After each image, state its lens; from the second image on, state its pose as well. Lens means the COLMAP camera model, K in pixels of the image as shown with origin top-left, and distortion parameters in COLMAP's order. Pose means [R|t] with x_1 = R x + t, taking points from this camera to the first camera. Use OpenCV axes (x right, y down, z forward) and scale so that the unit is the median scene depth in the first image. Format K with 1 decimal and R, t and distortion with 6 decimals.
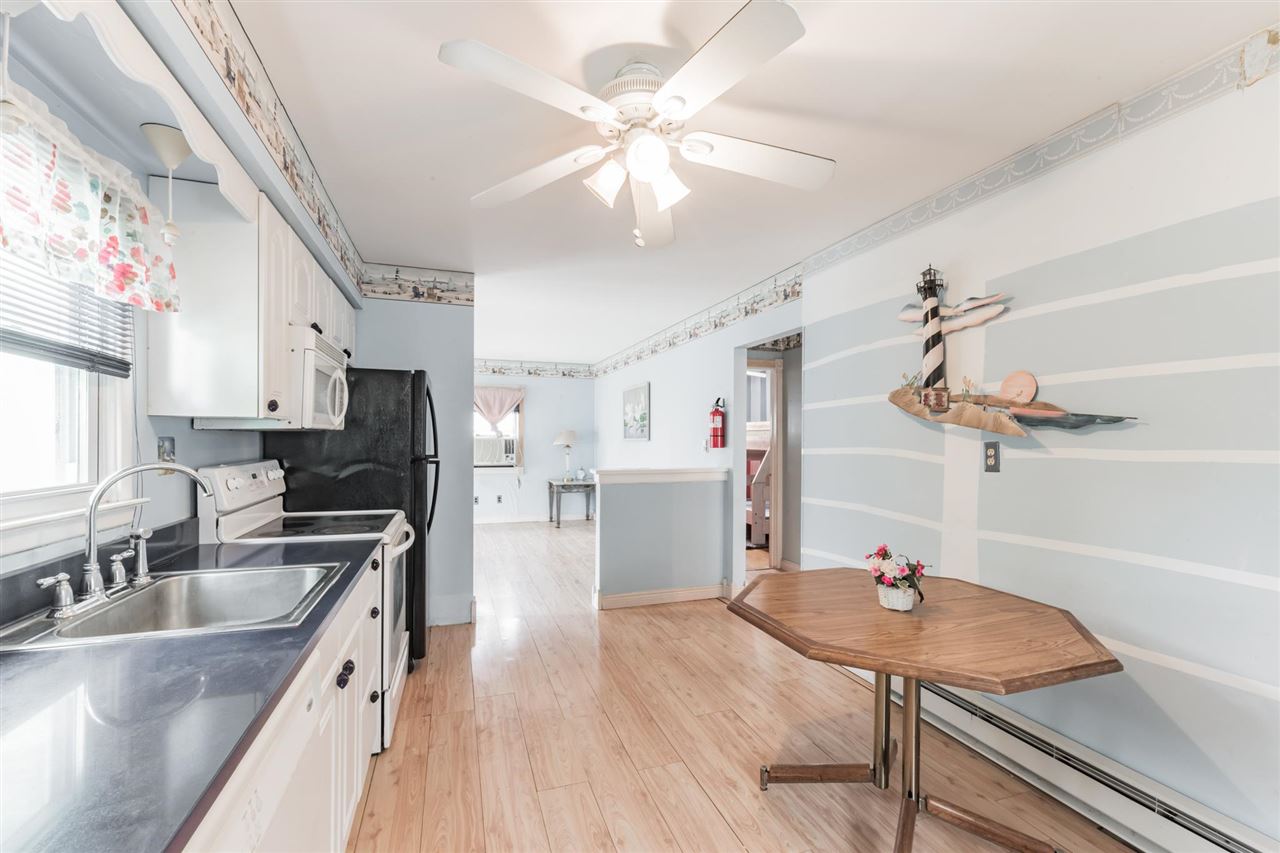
lens RADIAL K [[549.5, 0, 643.6], [0, 549.5, 438.0], [0, 0, 1]] dist [-0.001212, -0.000336]
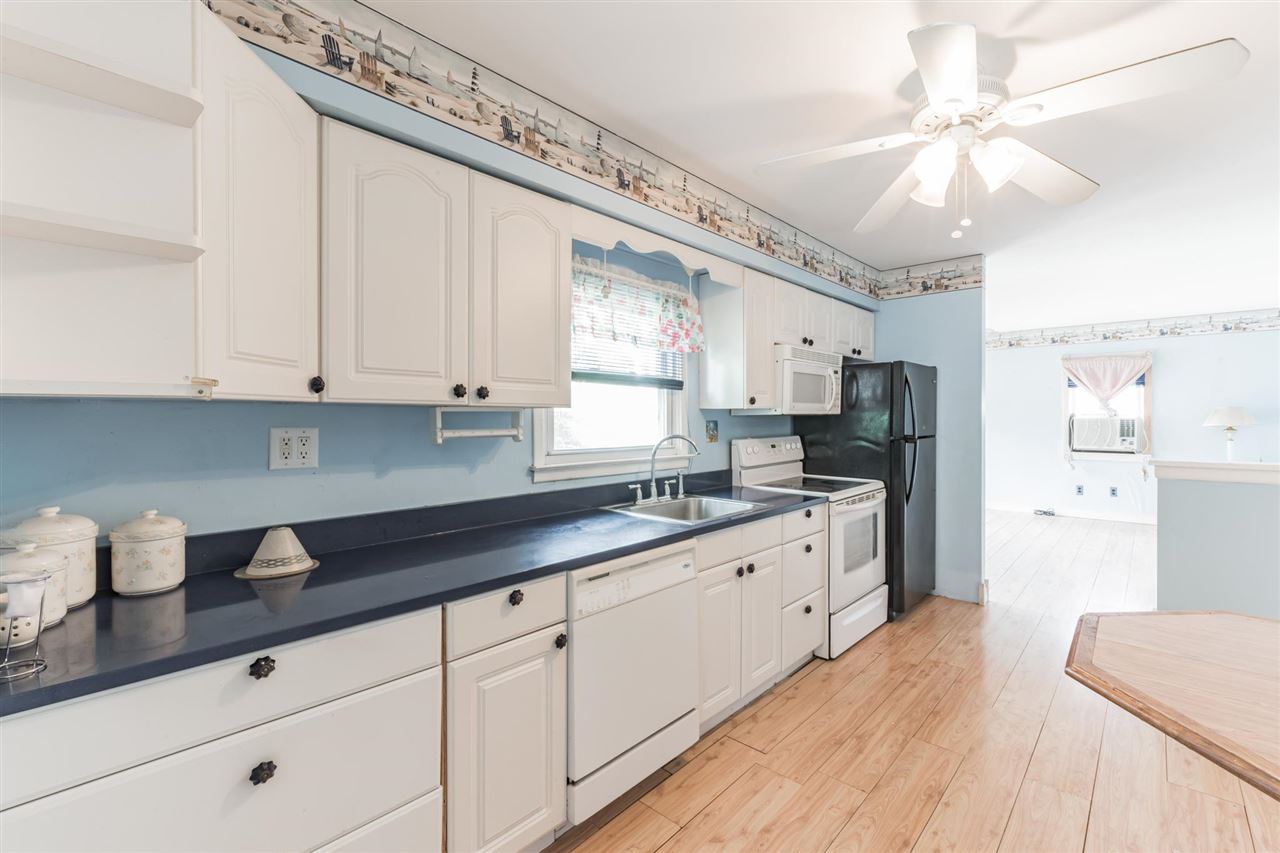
lens RADIAL K [[557.1, 0, 660.6], [0, 557.1, 419.0], [0, 0, 1]] dist [-0.000394, 0.000174]
pose [[0.487257, -0.000256, -0.873259, 0.407294], [0.004653, 0.999987, 0.002303, -0.008245], [0.873246, -0.005185, 0.487251, -0.001259]]
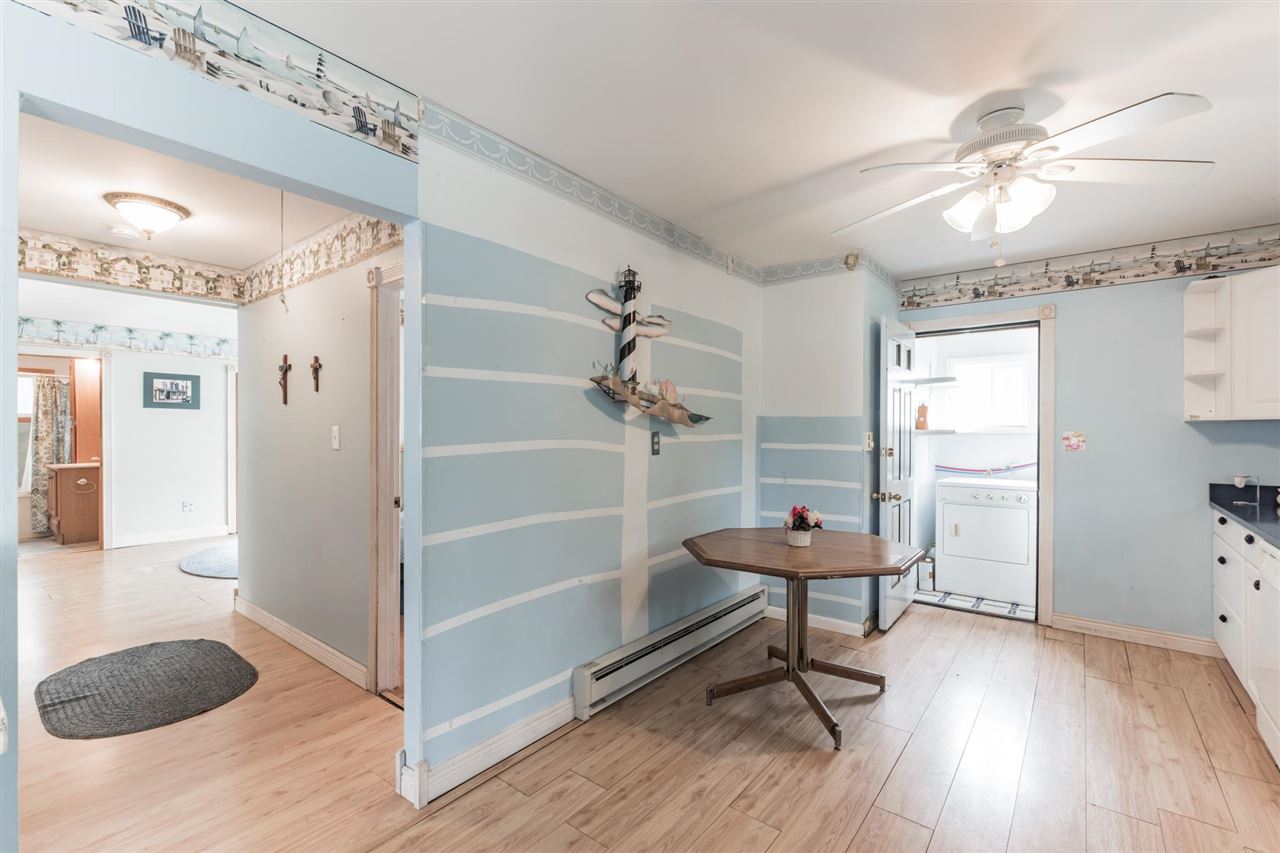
lens RADIAL K [[549.8, 0, 651.2], [0, 549.8, 432.8], [0, 0, 1]] dist [-0.001737, -0.000290]
pose [[-0.540591, -0.010503, 0.841220, -0.372916], [-0.005683, 0.999945, 0.008833, -0.001077], [-0.841267, -0.000005, -0.540621, 1.429288]]
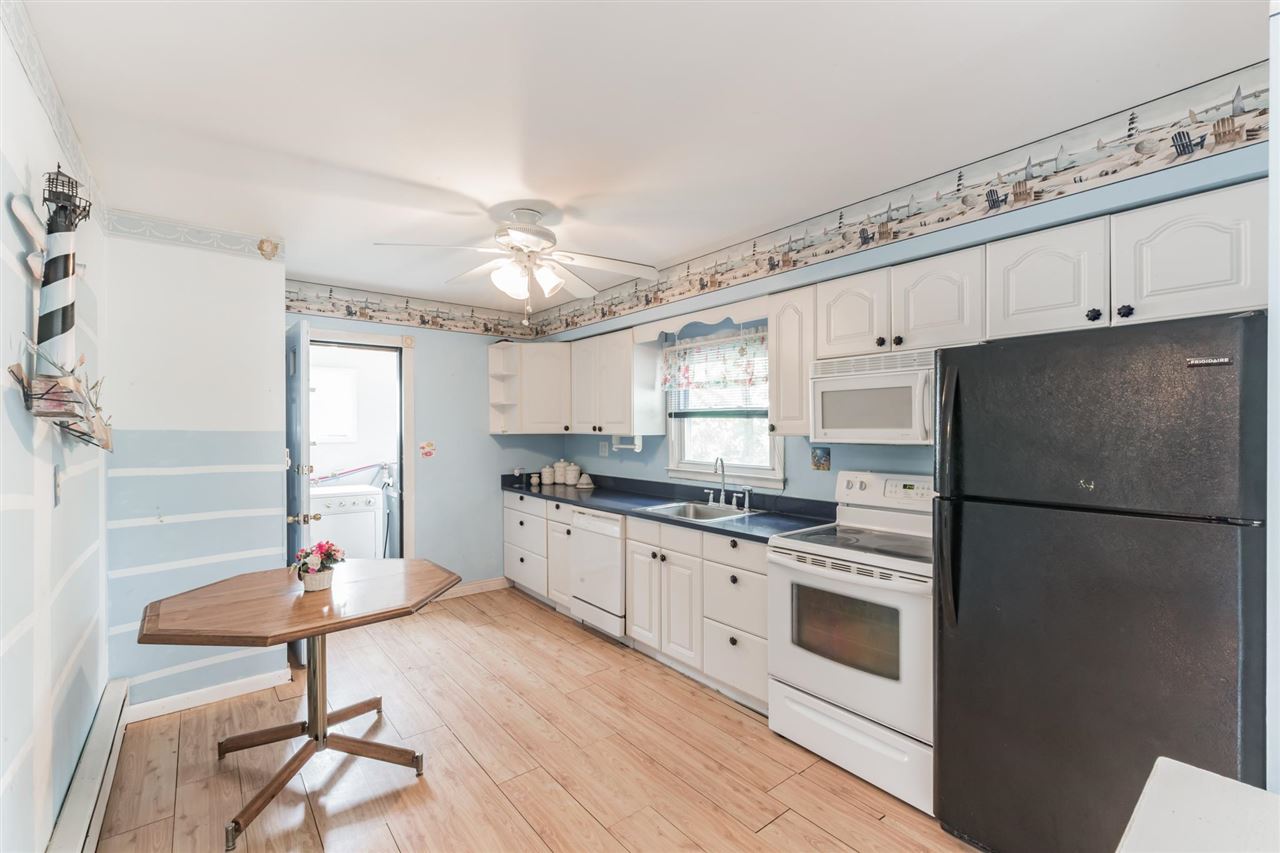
lens RADIAL K [[549.8, 0, 651.2], [0, 549.8, 432.8], [0, 0, 1]] dist [-0.001737, -0.000290]
pose [[-0.938466, -0.002285, -0.345365, 0.124084], [-0.003870, 0.999985, 0.003900, -0.034622], [0.345351, 0.004997, -0.938460, 1.632413]]
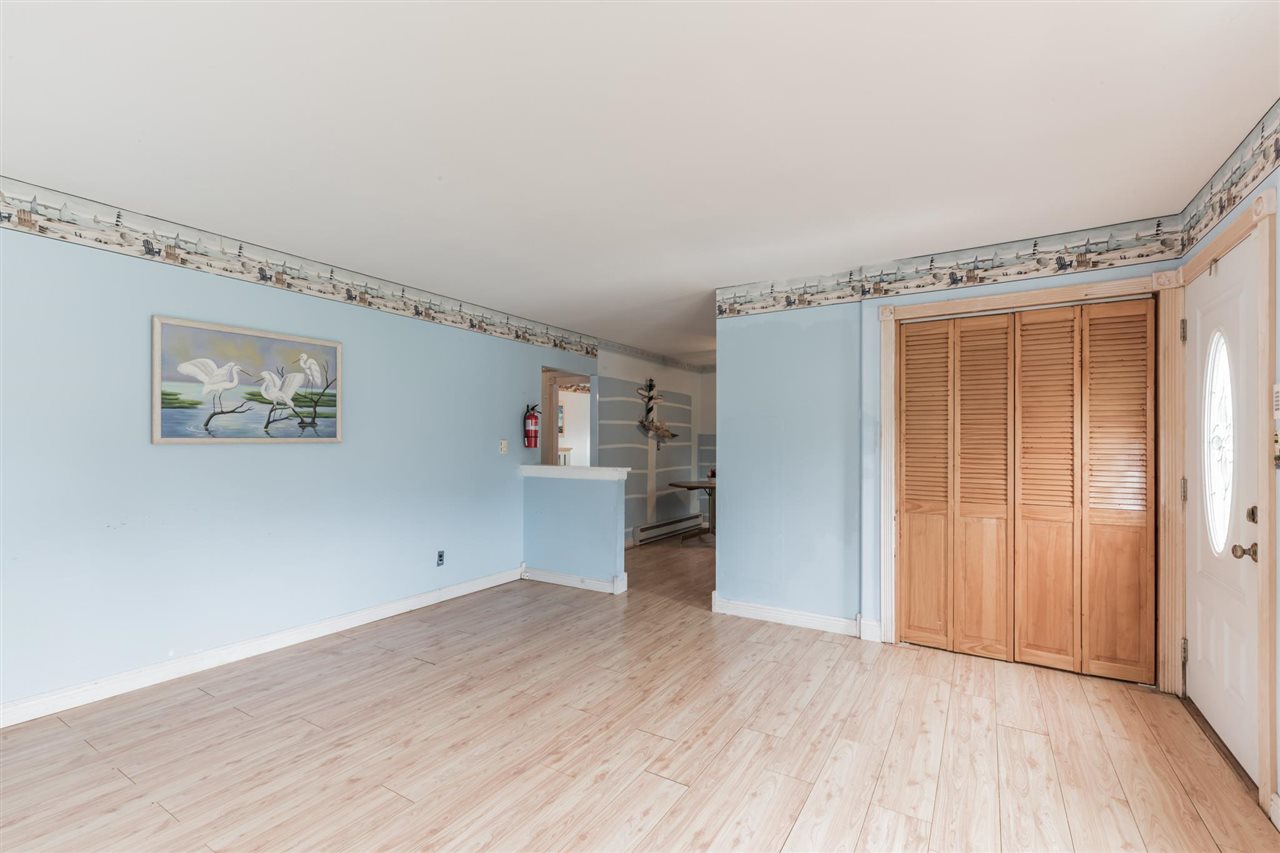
lens RADIAL K [[549.8, 0, 651.2], [0, 549.8, 432.8], [0, 0, 1]] dist [-0.001737, -0.000290]
pose [[-0.633433, 0.004751, 0.773783, -1.526341], [-0.007688, 0.999893, -0.012433, -0.000525], [-0.773759, -0.013825, -0.633329, 2.568852]]
